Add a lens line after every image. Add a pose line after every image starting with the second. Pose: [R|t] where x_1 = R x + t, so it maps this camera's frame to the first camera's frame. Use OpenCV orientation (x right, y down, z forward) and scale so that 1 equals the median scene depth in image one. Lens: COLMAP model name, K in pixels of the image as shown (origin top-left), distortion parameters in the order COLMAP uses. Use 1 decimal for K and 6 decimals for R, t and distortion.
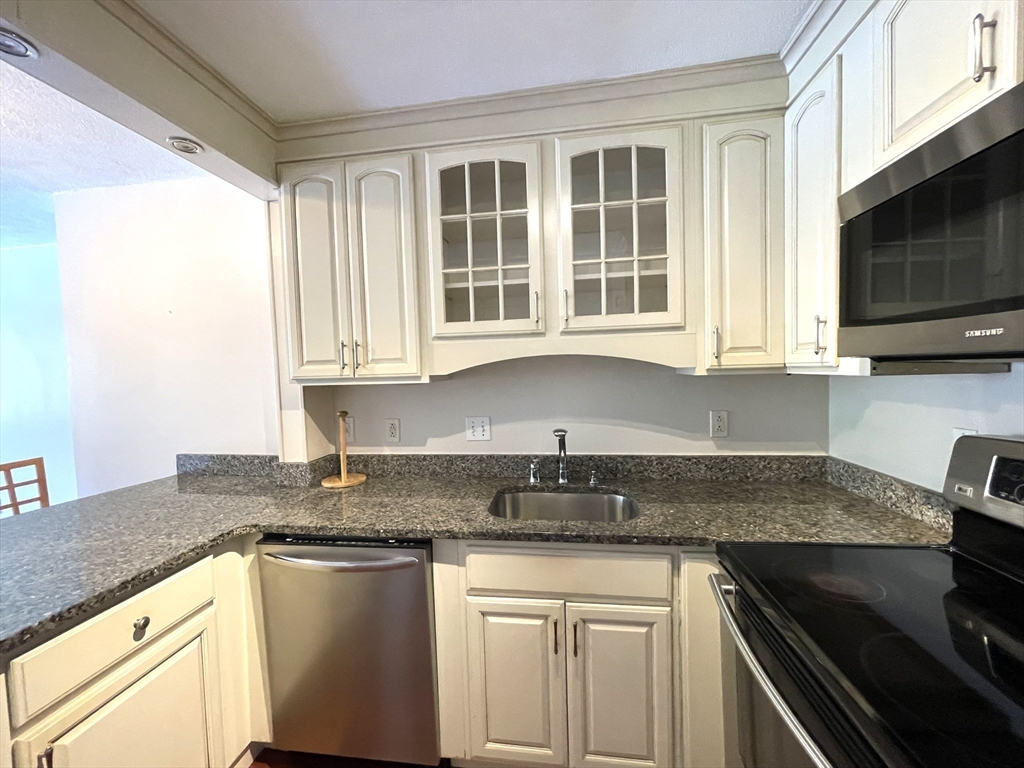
lens RADIAL K [[413.9, 0, 509.1], [0, 413.9, 386.2], [0, 0, 1]] dist [-0.003382, 0.001269]
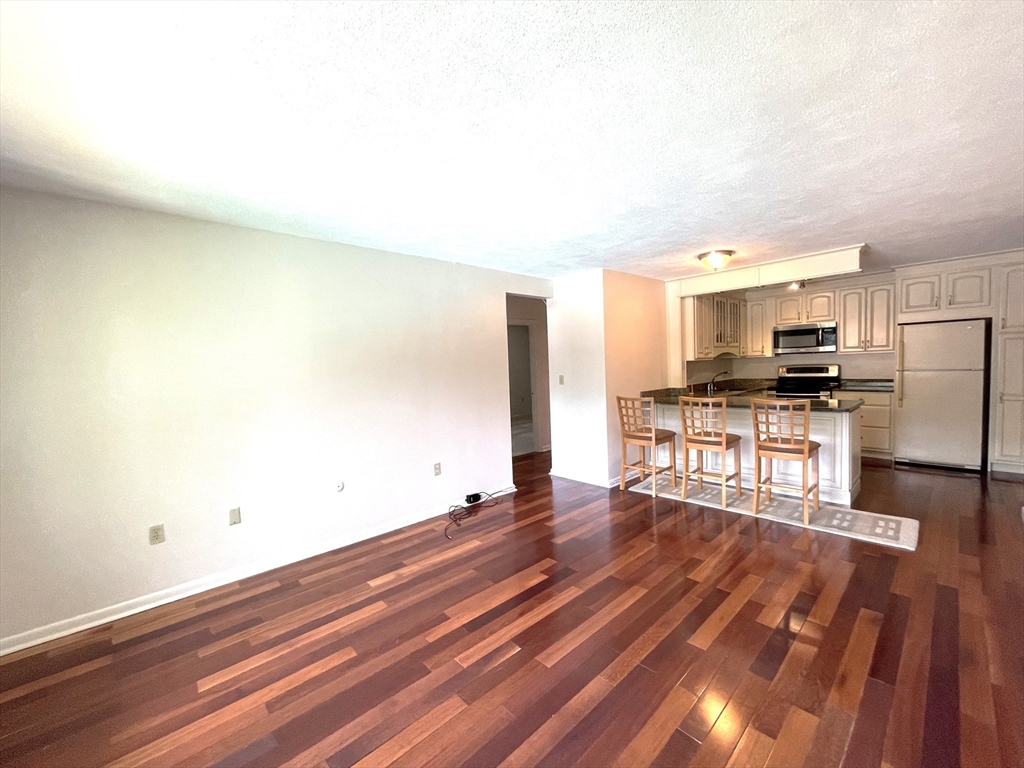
lens RADIAL K [[413.9, 0, 509.1], [0, 413.9, 386.2], [0, 0, 1]] dist [-0.003382, 0.001269]
pose [[0.632248, -0.038502, 0.773809, -4.261718], [0.053290, 0.998560, 0.006144, 0.110711], [-0.772931, 0.037351, 0.633390, 0.133439]]
